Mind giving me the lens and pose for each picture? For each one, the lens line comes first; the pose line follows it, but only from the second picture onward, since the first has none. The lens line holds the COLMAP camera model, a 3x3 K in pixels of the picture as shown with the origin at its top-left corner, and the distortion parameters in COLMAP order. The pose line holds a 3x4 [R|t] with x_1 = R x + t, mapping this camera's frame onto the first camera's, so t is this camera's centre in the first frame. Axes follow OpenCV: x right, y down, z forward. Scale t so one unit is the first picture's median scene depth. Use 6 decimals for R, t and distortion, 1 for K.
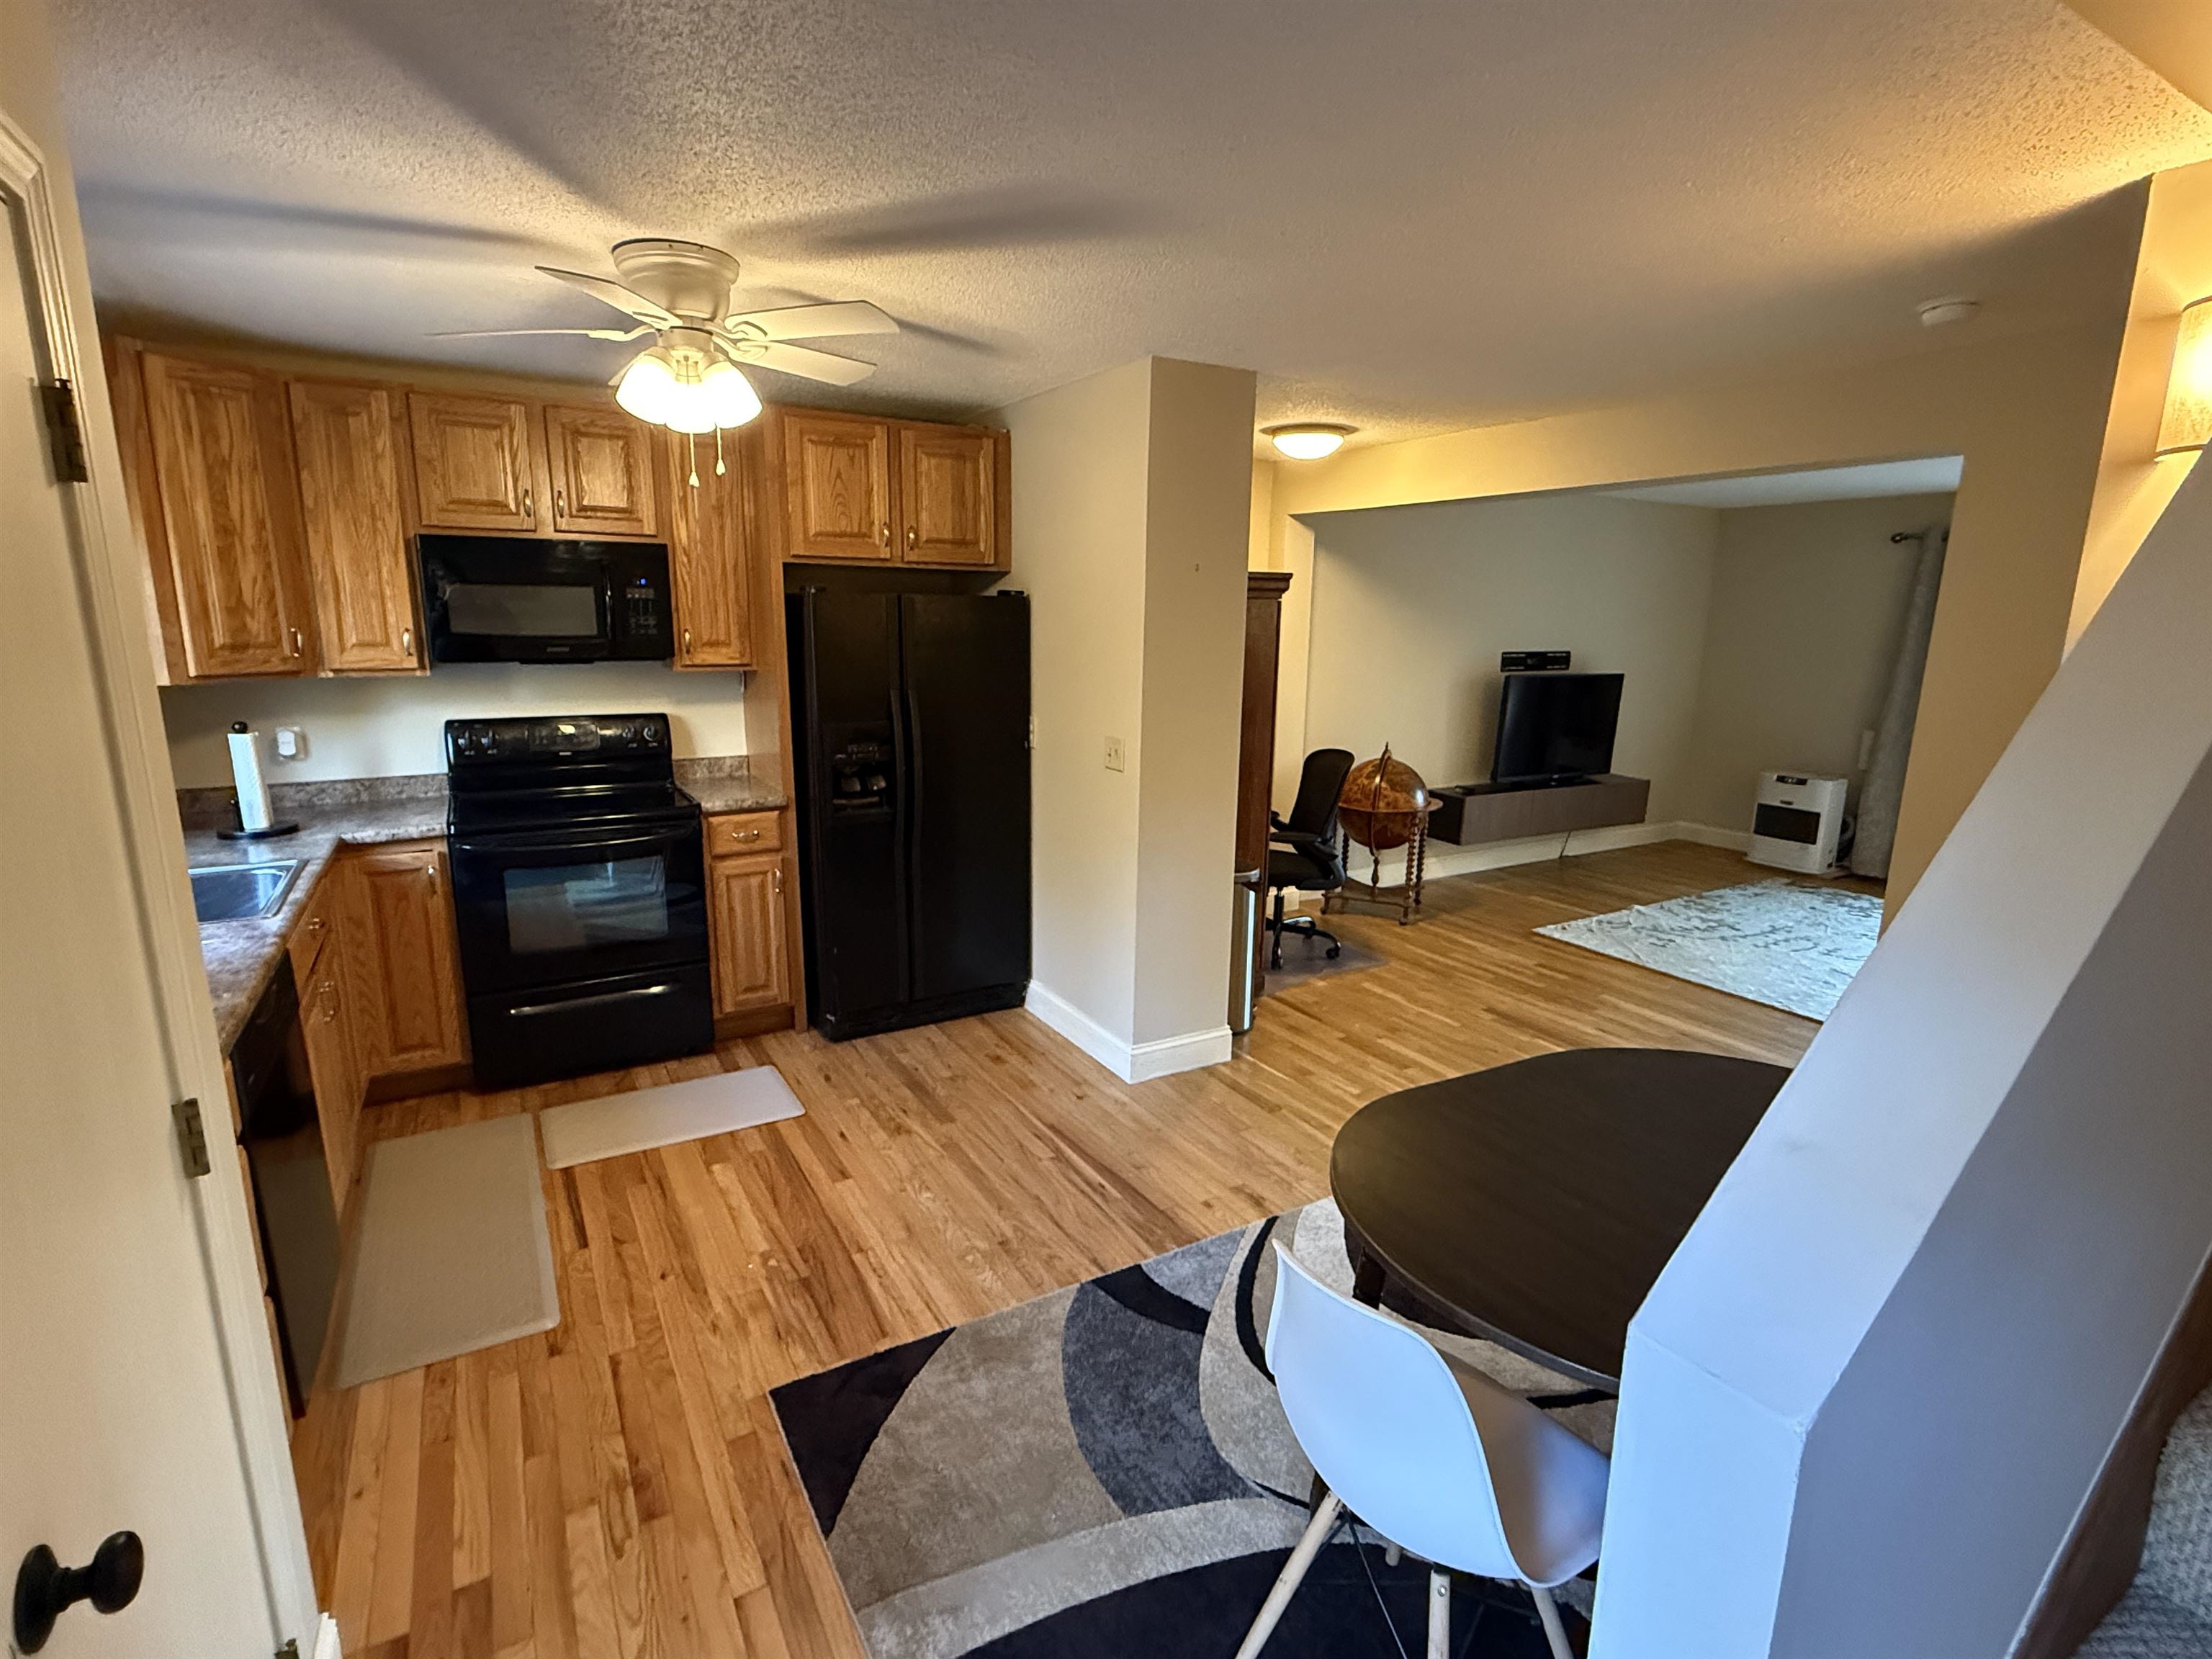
lens RADIAL K [[1054.7, 0, 1109.6], [0, 1054.7, 839.8], [0, 0, 1]] dist [-0.000312, -0.000743]
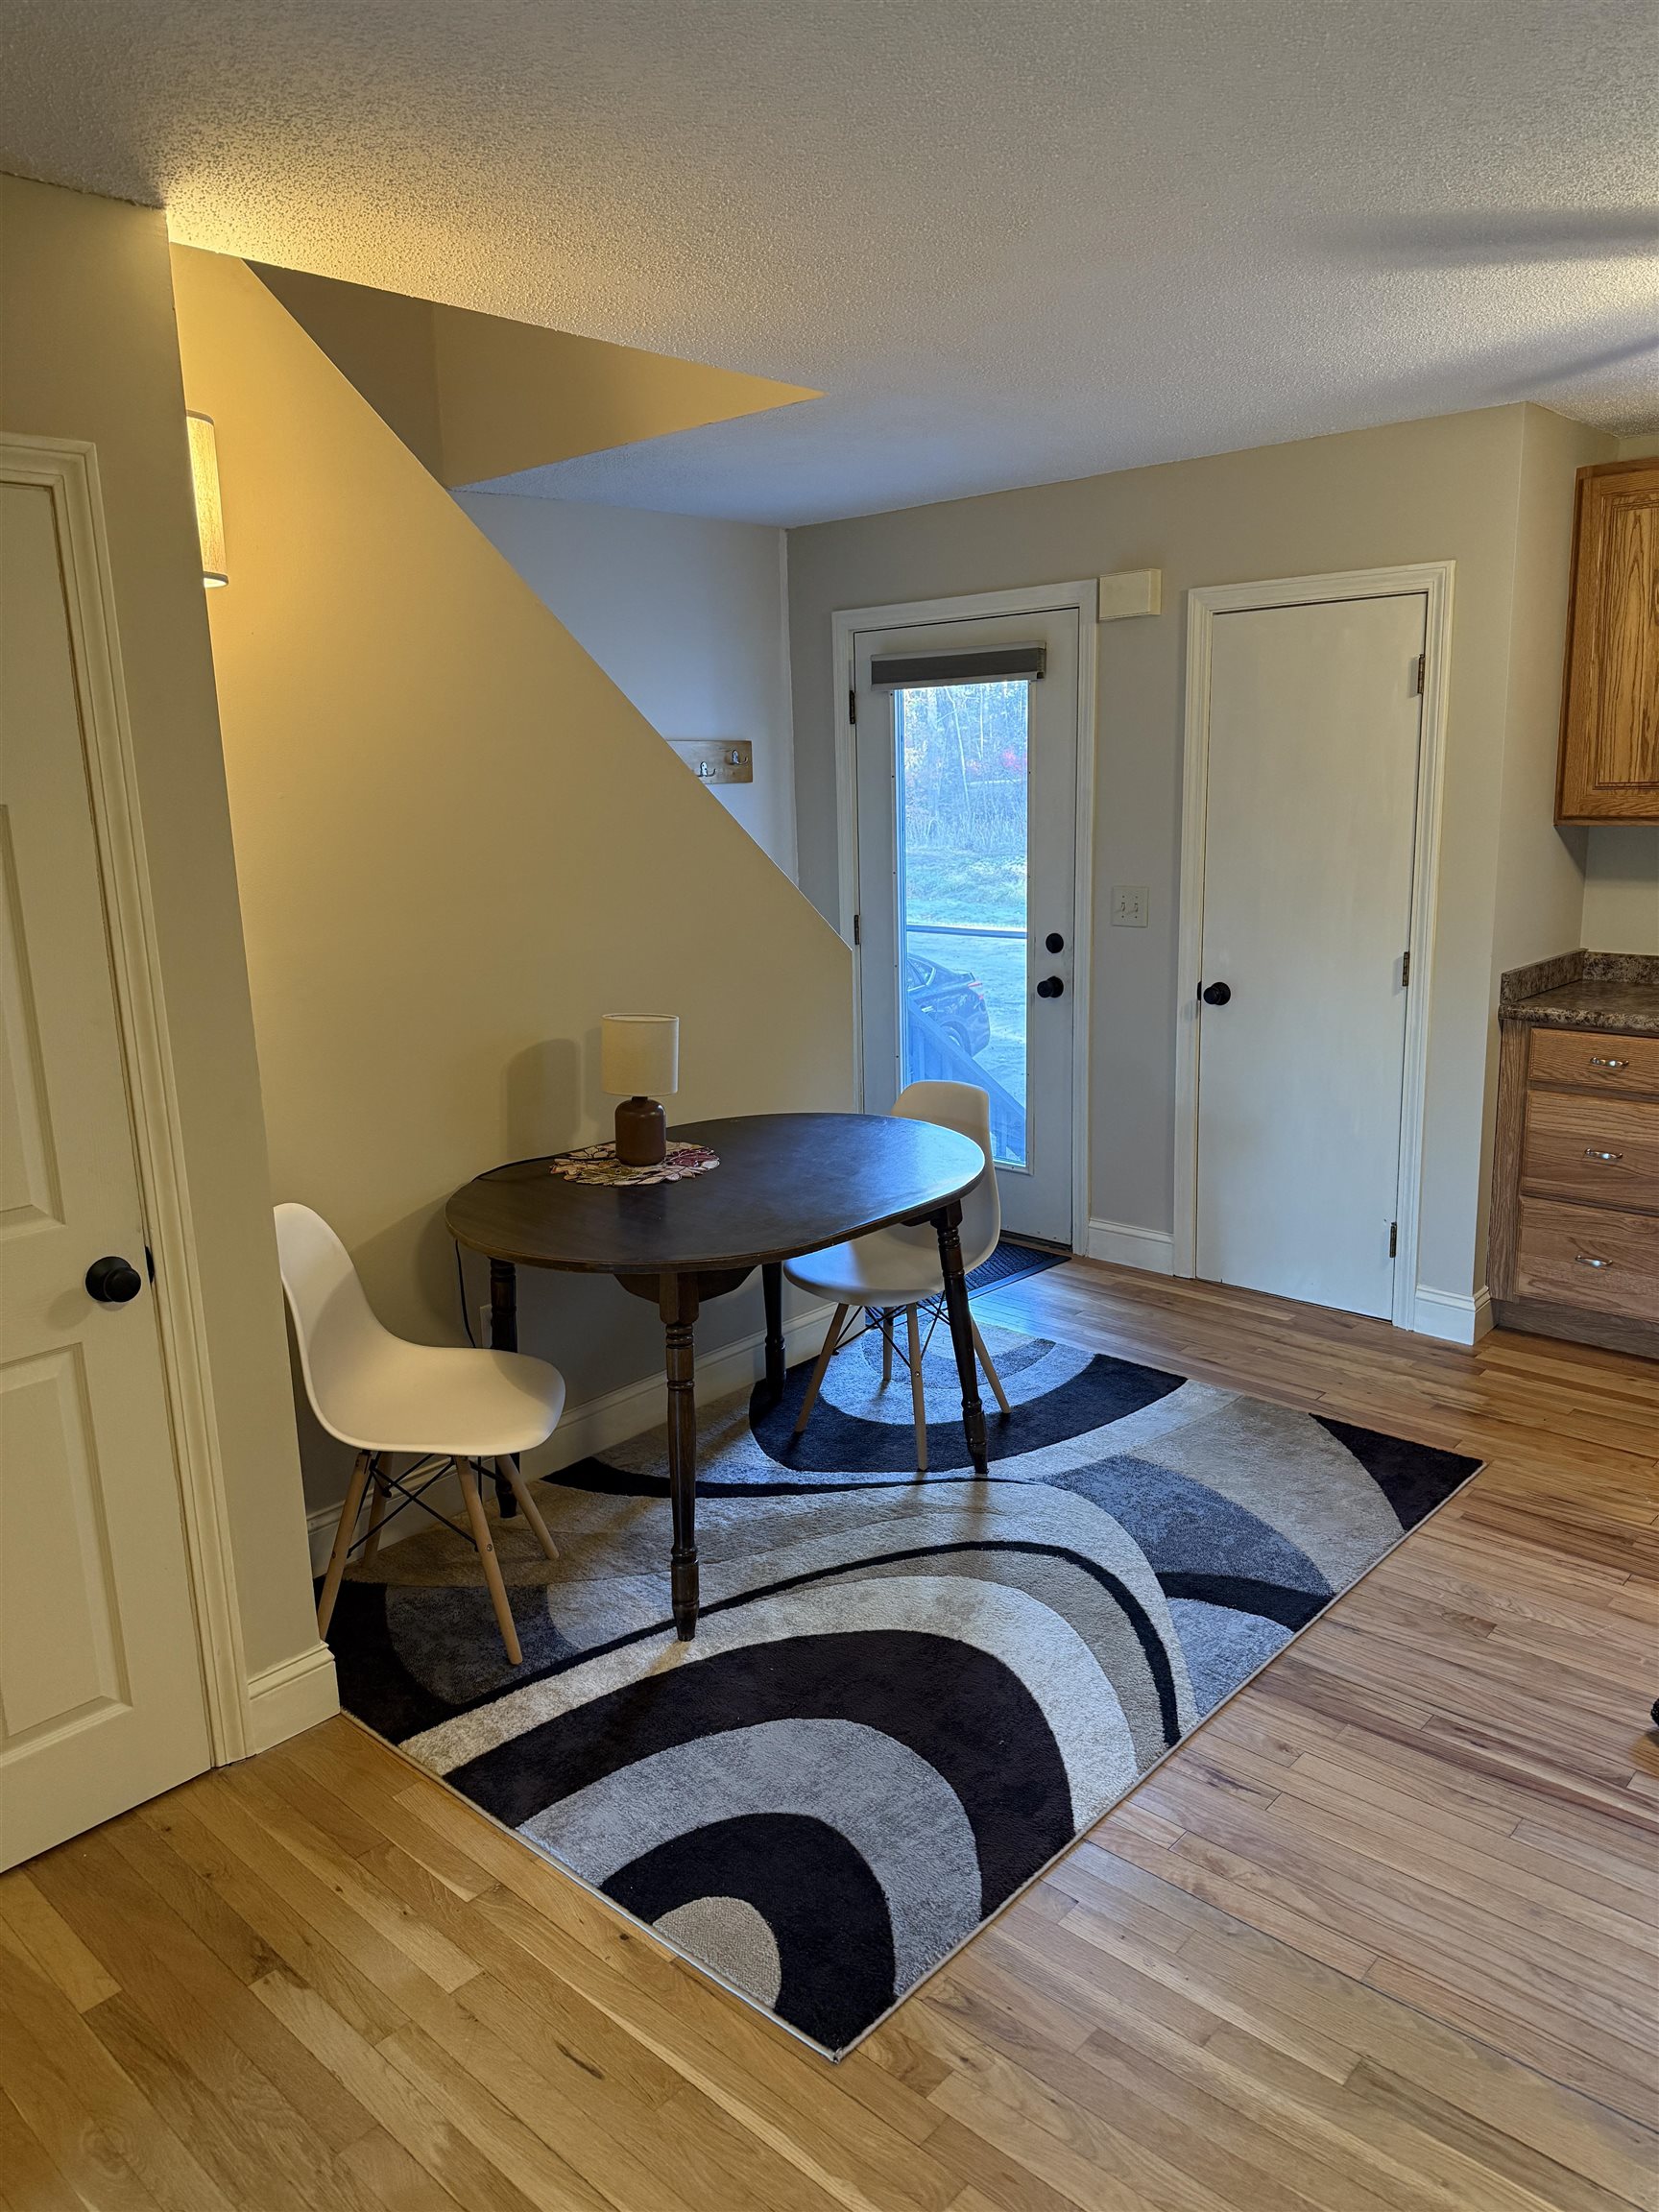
lens RADIAL K [[1544.3, 0, 834.0], [0, 1544.3, 1099.5], [0, 0, 1]] dist [0.003589, 0.000709]
pose [[-0.956286, 0.078429, -0.281719, 0.501741], [-0.042682, 0.915615, 0.399784, -0.289774], [0.289301, 0.394332, -0.872243, 1.404549]]
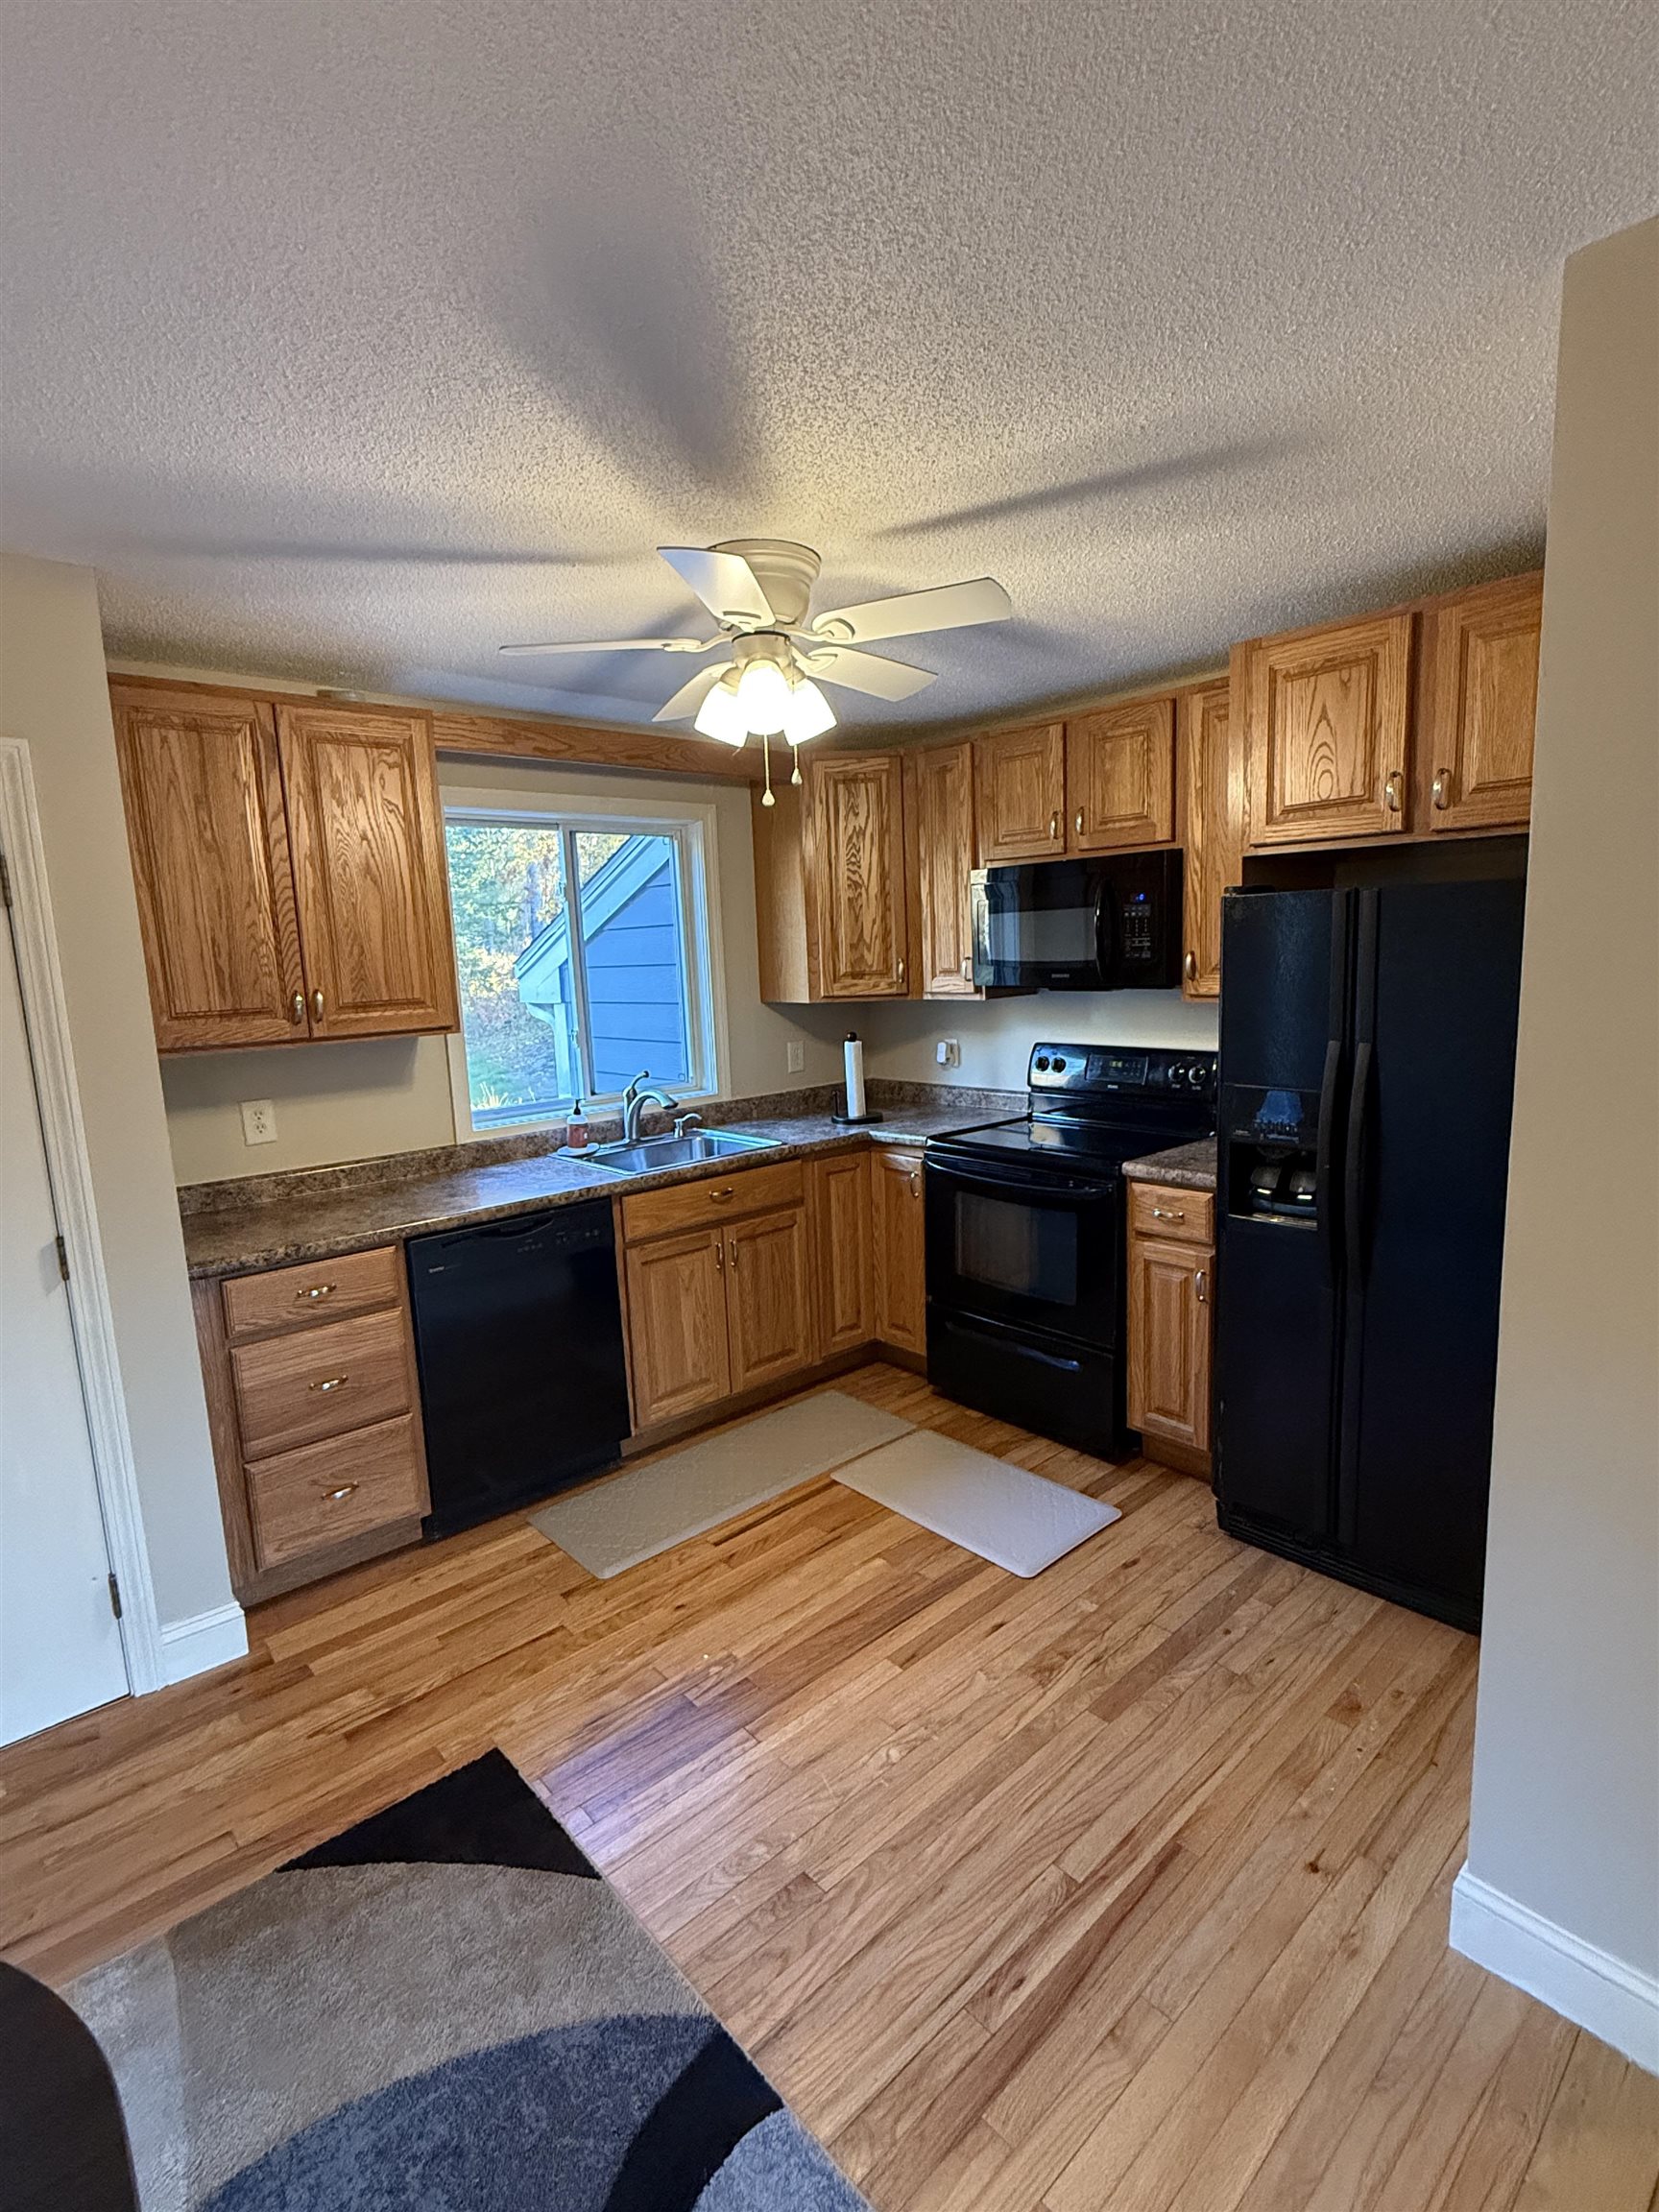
lens RADIAL K [[1054.7, 0, 821.1], [0, 1054.7, 1105.6], [0, 0, 1]] dist [-0.000312, -0.000743]
pose [[0.192585, 0.124415, -0.973361, 0.412523], [-0.166916, 0.981628, 0.092447, -0.132526], [0.966980, 0.144665, 0.209813, 0.686082]]
